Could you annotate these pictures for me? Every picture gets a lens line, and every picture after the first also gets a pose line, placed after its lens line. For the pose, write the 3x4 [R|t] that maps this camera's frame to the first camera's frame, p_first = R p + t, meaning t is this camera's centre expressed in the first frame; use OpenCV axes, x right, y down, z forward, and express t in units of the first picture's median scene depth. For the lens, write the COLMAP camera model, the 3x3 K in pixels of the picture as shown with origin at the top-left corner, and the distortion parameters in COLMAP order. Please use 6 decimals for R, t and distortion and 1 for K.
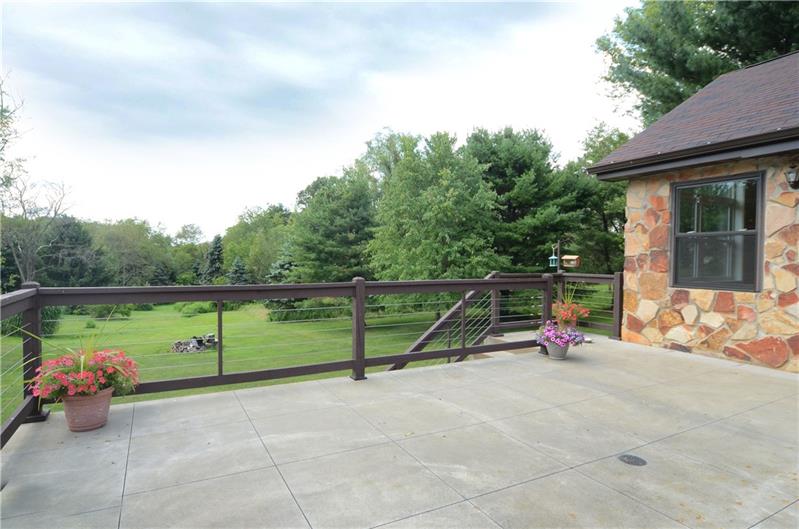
lens RADIAL K [[444.8, 0, 398.5], [0, 444.8, 272.9], [0, 0, 1]] dist [-0.018574, 0.000794]
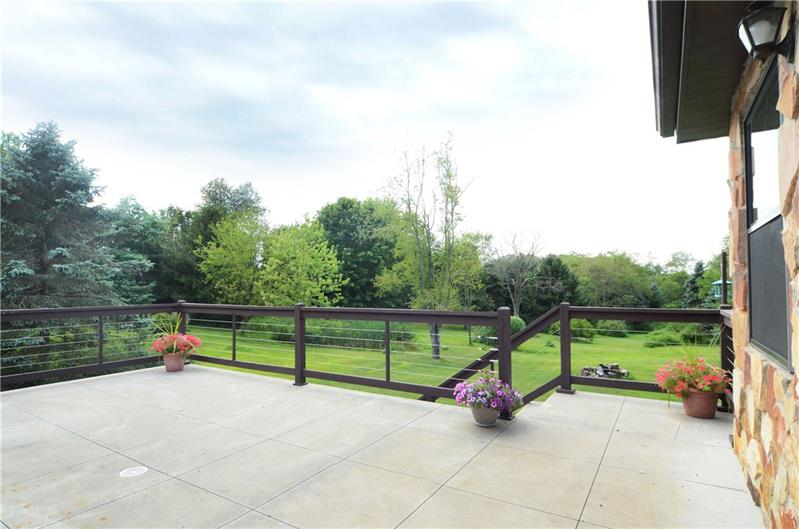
lens RADIAL K [[427.2, 0, 398.9], [0, 427.2, 273.4], [0, 0, 1]] dist [-0.011148, 0.000002]
pose [[0.486811, -0.040145, -0.872585, 1.113341], [-0.017457, 0.998297, -0.055668, -0.014297], [0.873333, 0.042332, 0.485281, 0.645602]]
